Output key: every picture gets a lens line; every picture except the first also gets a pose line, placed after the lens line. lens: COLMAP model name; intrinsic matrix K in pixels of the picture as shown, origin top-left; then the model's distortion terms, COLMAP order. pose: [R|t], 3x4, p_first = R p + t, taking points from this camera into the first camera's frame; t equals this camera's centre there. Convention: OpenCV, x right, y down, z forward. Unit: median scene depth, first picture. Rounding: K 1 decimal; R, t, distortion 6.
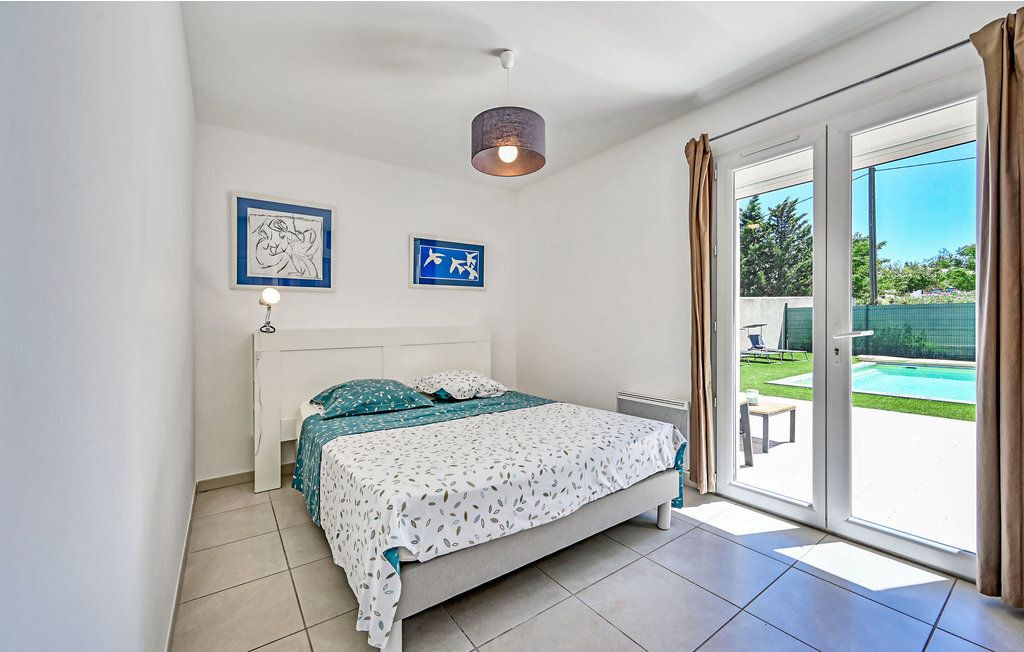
lens RADIAL K [[403.4, 0, 517.7], [0, 403.4, 323.1], [0, 0, 1]] dist [-0.001970, 0.000211]
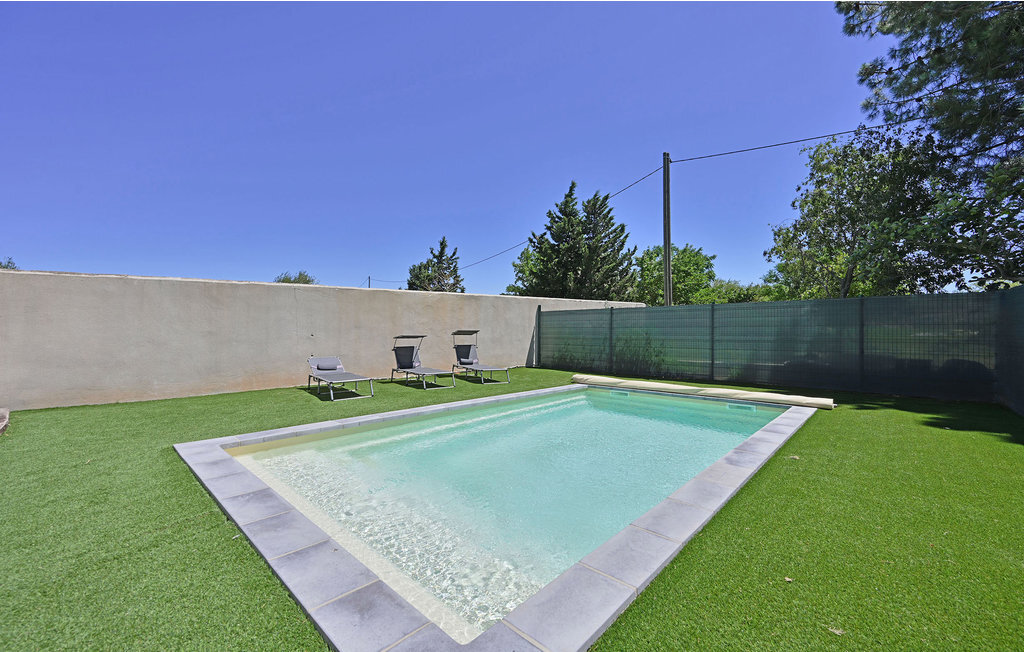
lens RADIAL K [[403.4, 0, 534.5], [0, 403.4, 320.3], [0, 0, 1]] dist [-0.001970, 0.000211]
pose [[0.975717, 0.021448, 0.217981, 0.488585], [-0.013345, 0.999166, -0.038579, 0.010202], [-0.218627, 0.034734, 0.975190, 0.248539]]
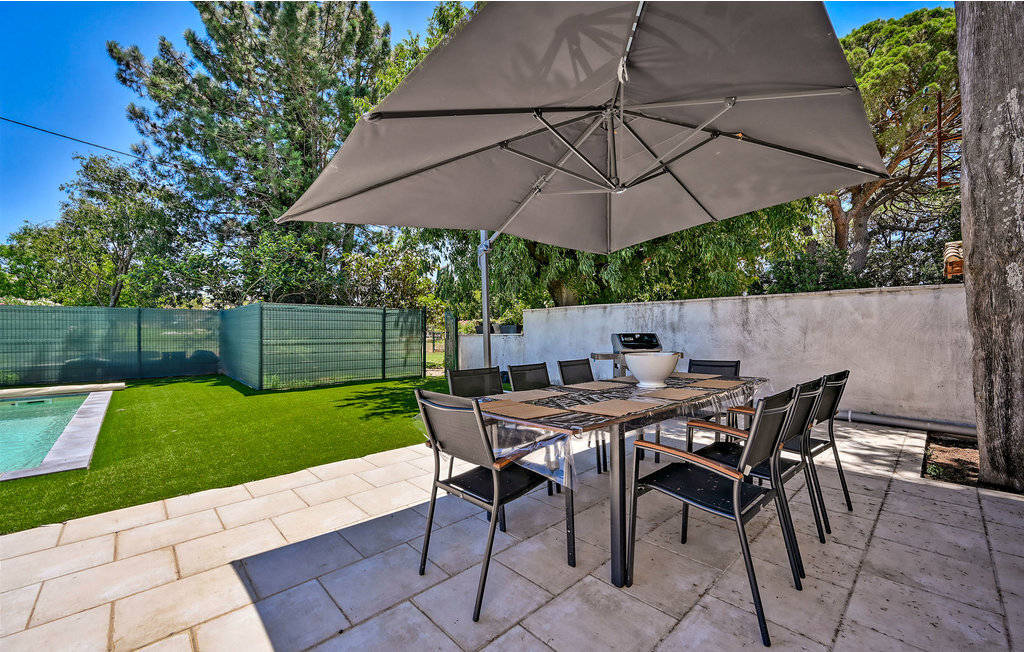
lens RADIAL K [[403.4, 0, 510.3], [0, 403.4, 331.8], [0, 0, 1]] dist [-0.001970, 0.000211]
pose [[-0.119585, 0.005165, 0.992811, 0.258801], [0.016524, 0.999858, -0.003211, 0.008233], [-0.992686, 0.016021, -0.119654, 0.115532]]
